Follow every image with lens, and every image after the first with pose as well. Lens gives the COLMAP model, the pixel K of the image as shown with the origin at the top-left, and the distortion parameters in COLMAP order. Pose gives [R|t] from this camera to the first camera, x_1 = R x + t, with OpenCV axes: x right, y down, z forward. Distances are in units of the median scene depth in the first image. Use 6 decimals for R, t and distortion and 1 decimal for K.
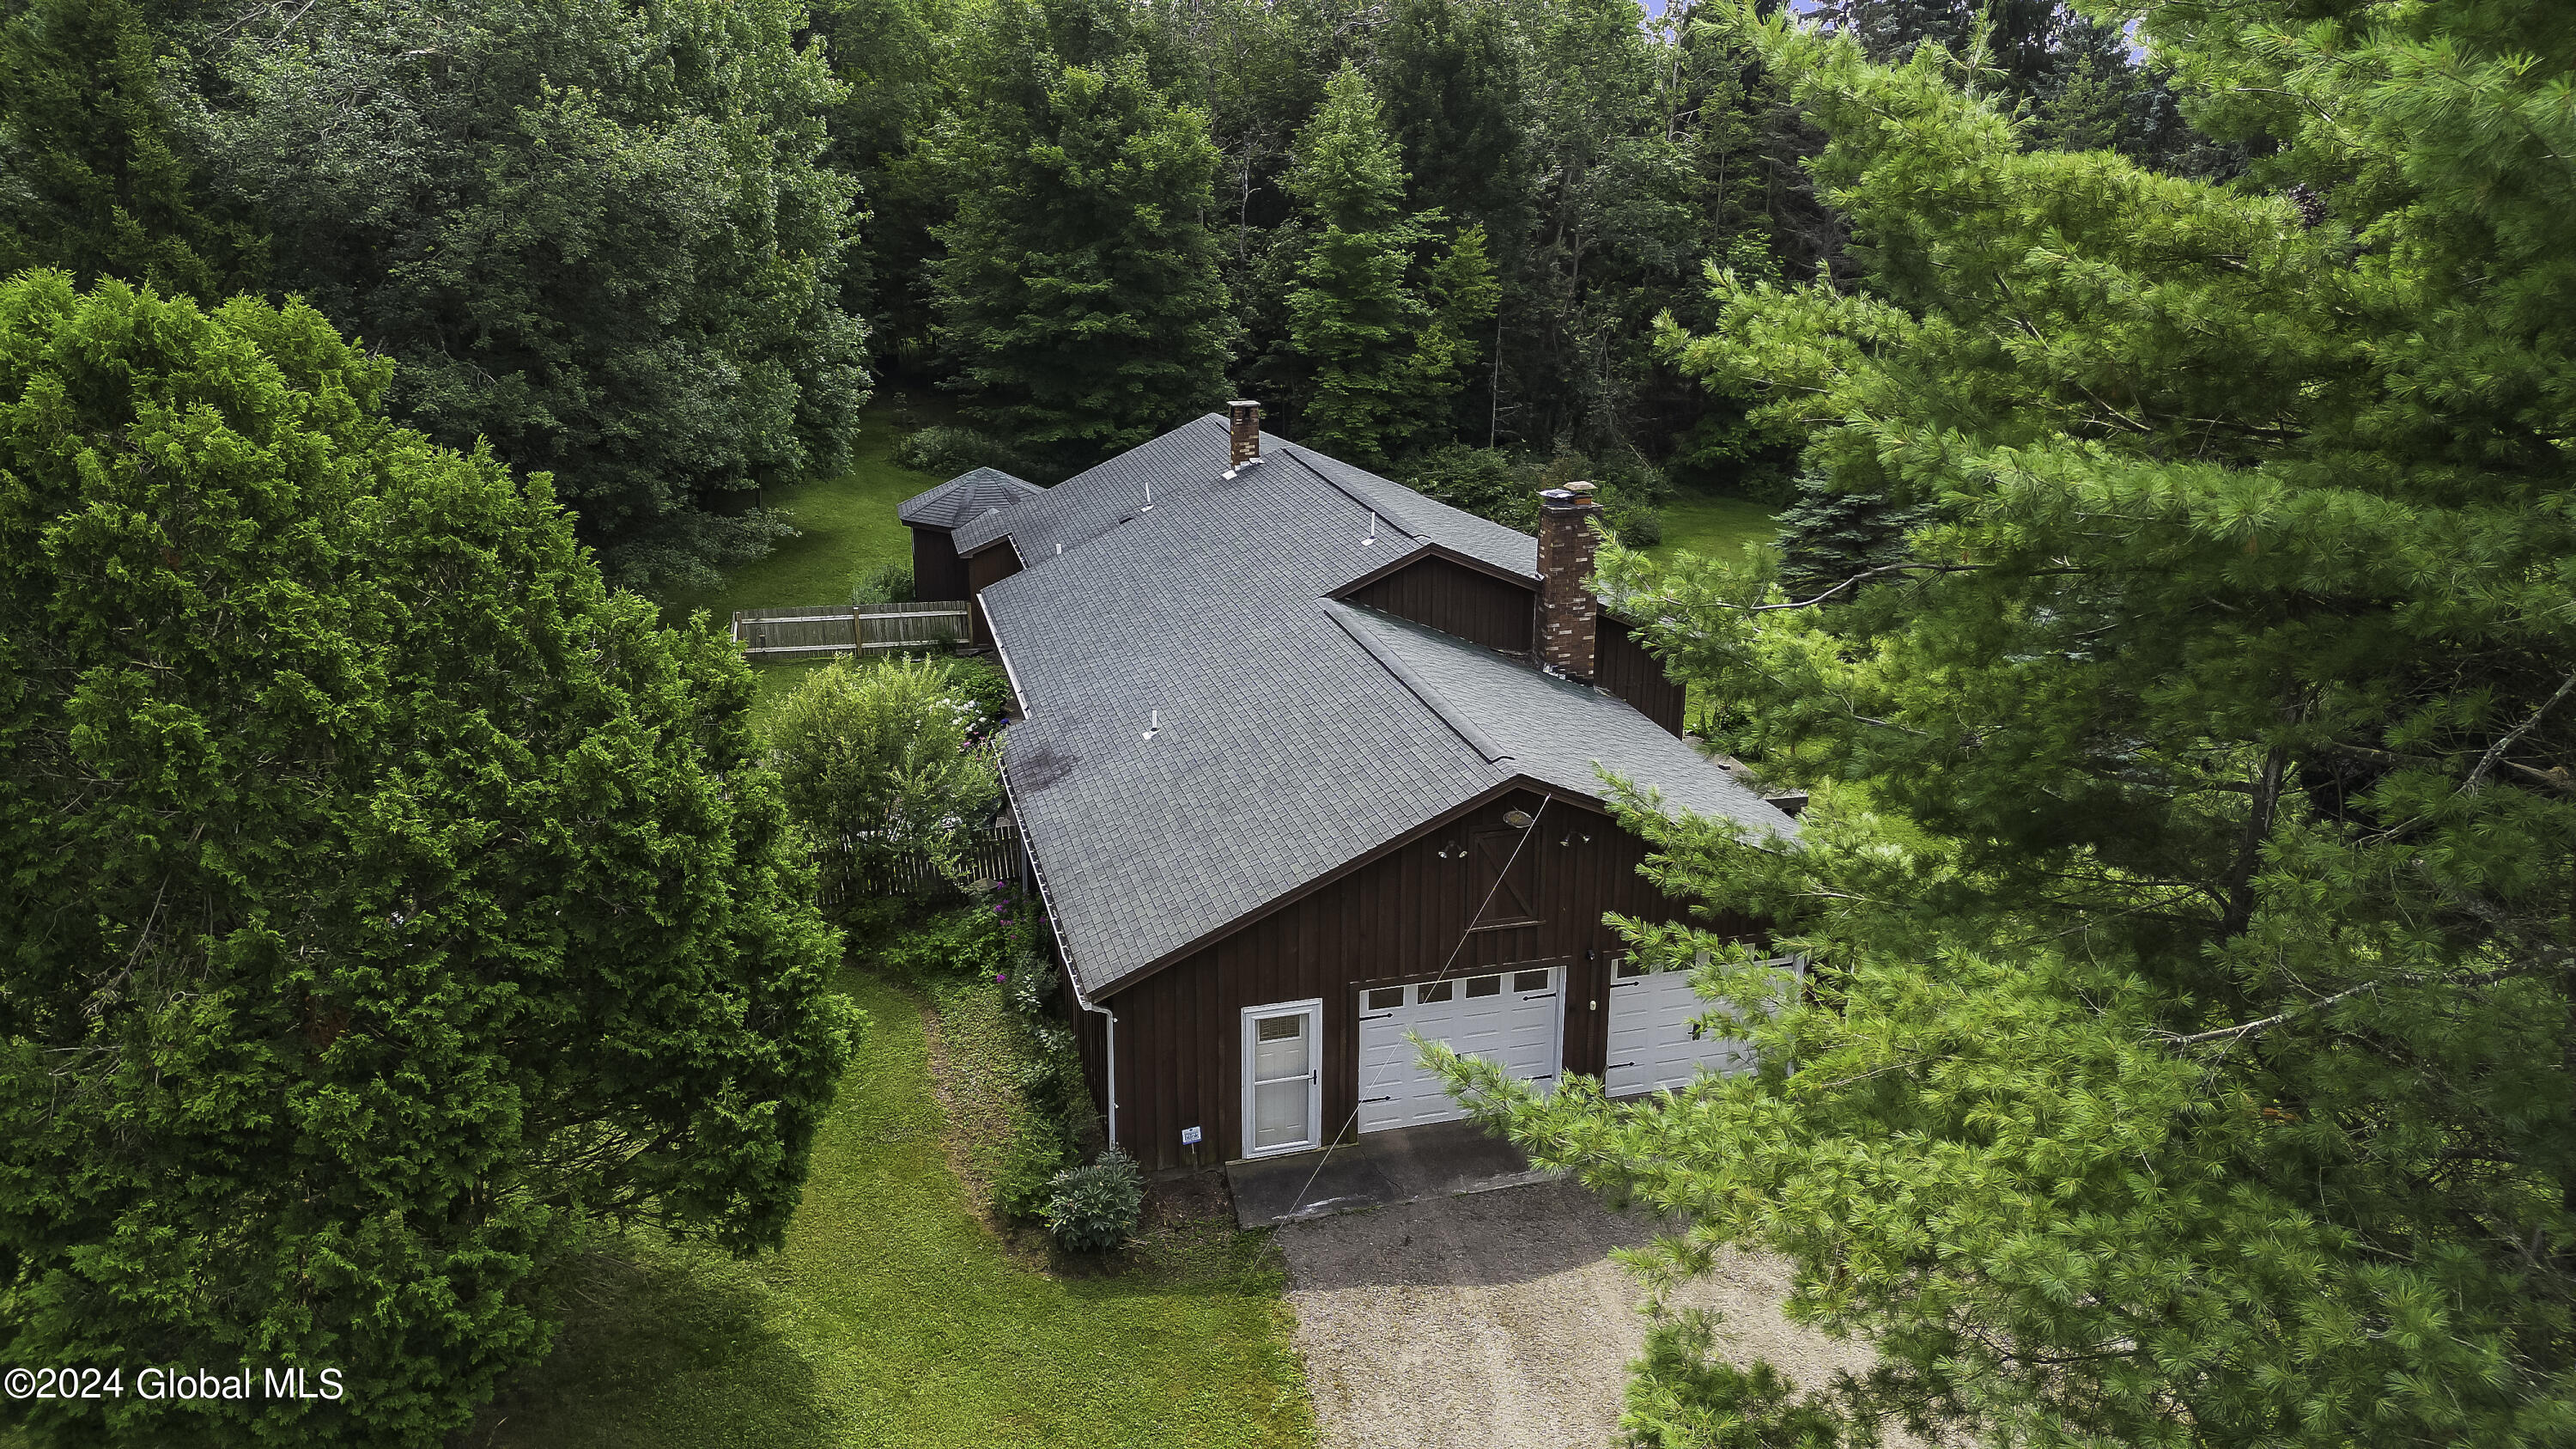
lens RADIAL K [[1779.8, 0, 1288.0], [0, 1779.8, 724.5], [0, 0, 1]] dist [0.051939, -0.000140]
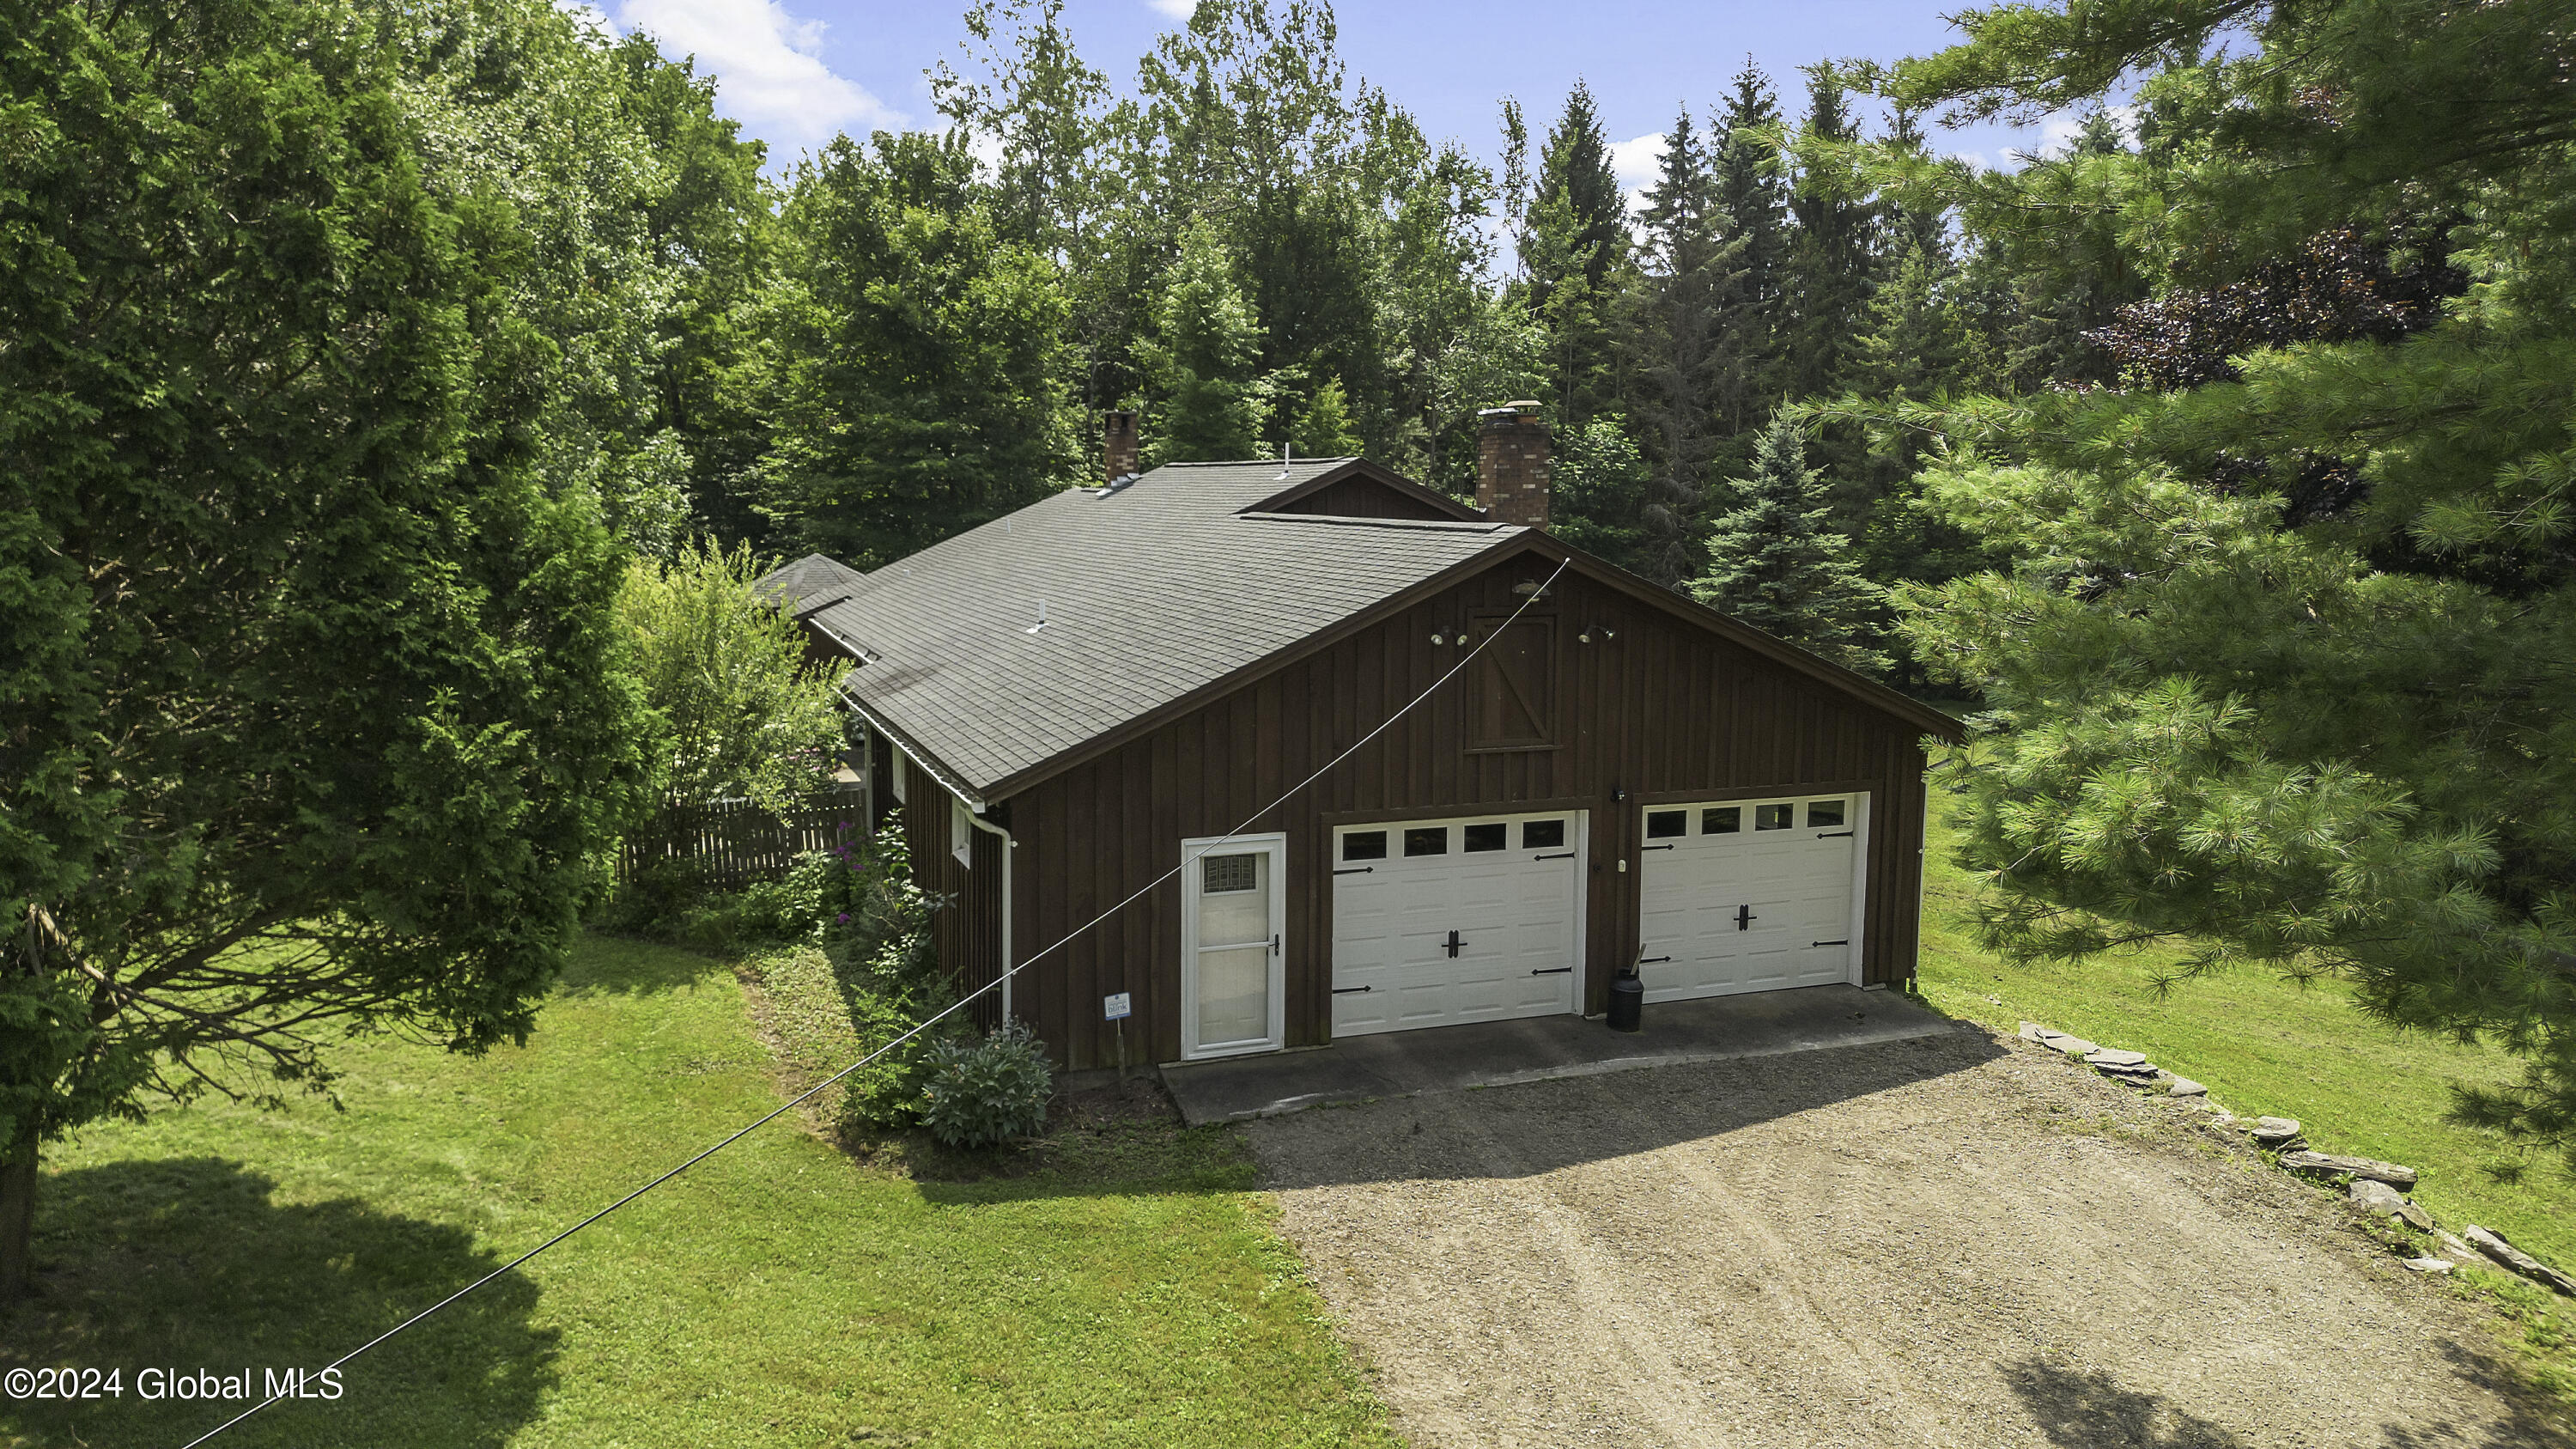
lens RADIAL K [[1818.4, 0, 1304.8], [0, 1818.4, 722.5], [0, 0, 1]] dist [0.056239, -0.003329]
pose [[0.994602, -0.010113, 0.103265, -0.051411], [0.027374, 0.985554, -0.167137, 0.232690], [-0.100083, 0.169061, 0.980511, 0.226186]]
